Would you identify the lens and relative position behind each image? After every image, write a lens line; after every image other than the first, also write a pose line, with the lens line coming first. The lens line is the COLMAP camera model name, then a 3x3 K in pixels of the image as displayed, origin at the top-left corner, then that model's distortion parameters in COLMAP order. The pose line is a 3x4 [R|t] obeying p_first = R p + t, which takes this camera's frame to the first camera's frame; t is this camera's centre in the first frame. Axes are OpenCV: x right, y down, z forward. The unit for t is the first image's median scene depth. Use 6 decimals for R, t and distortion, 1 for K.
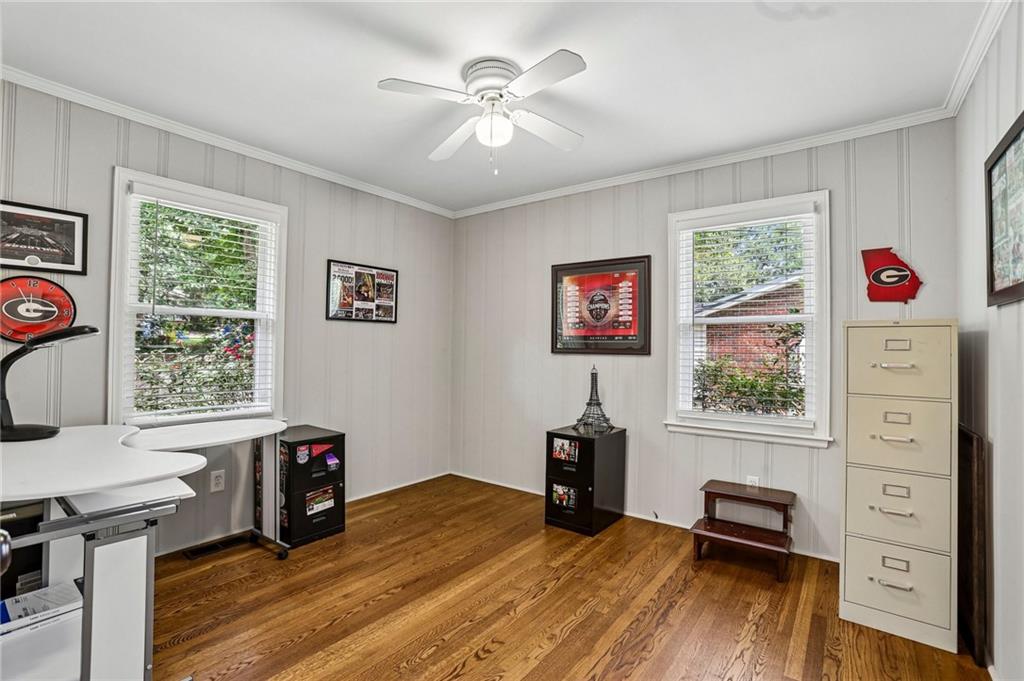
lens RADIAL K [[471.4, 0, 508.7], [0, 471.4, 339.5], [0, 0, 1]] dist [-0.073245, 0.030154]
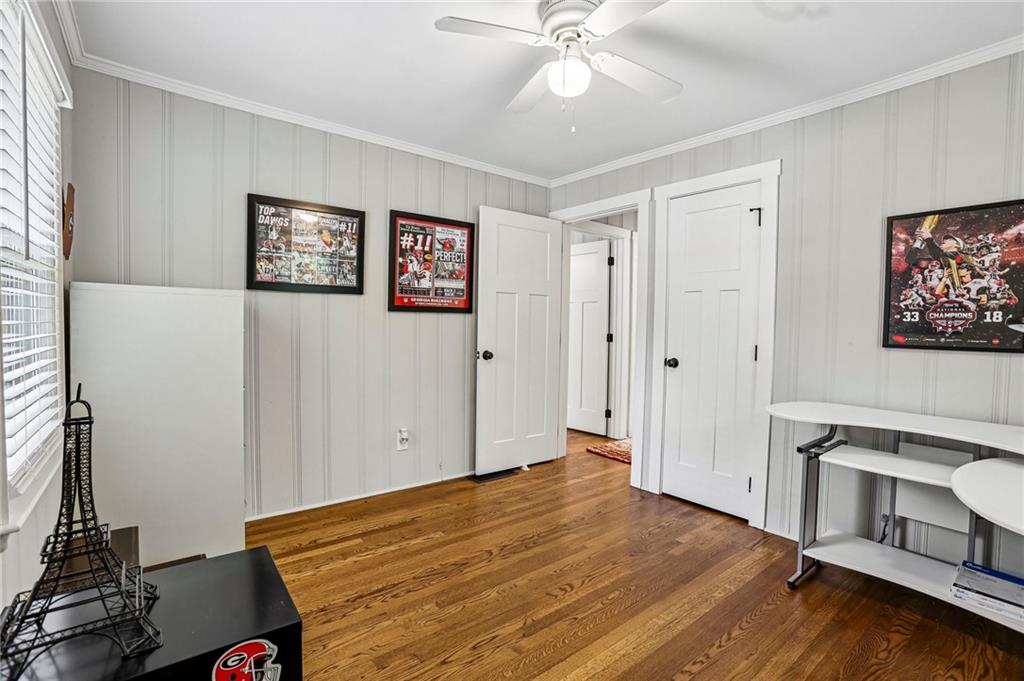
lens RADIAL K [[471.4, 0, 508.7], [0, 471.4, 339.5], [0, 0, 1]] dist [-0.073245, 0.030154]
pose [[-0.969400, -0.038084, 0.242515, -0.157926], [-0.032174, 0.999082, 0.028286, 0.022790], [-0.243370, 0.019618, -0.969735, 1.955325]]
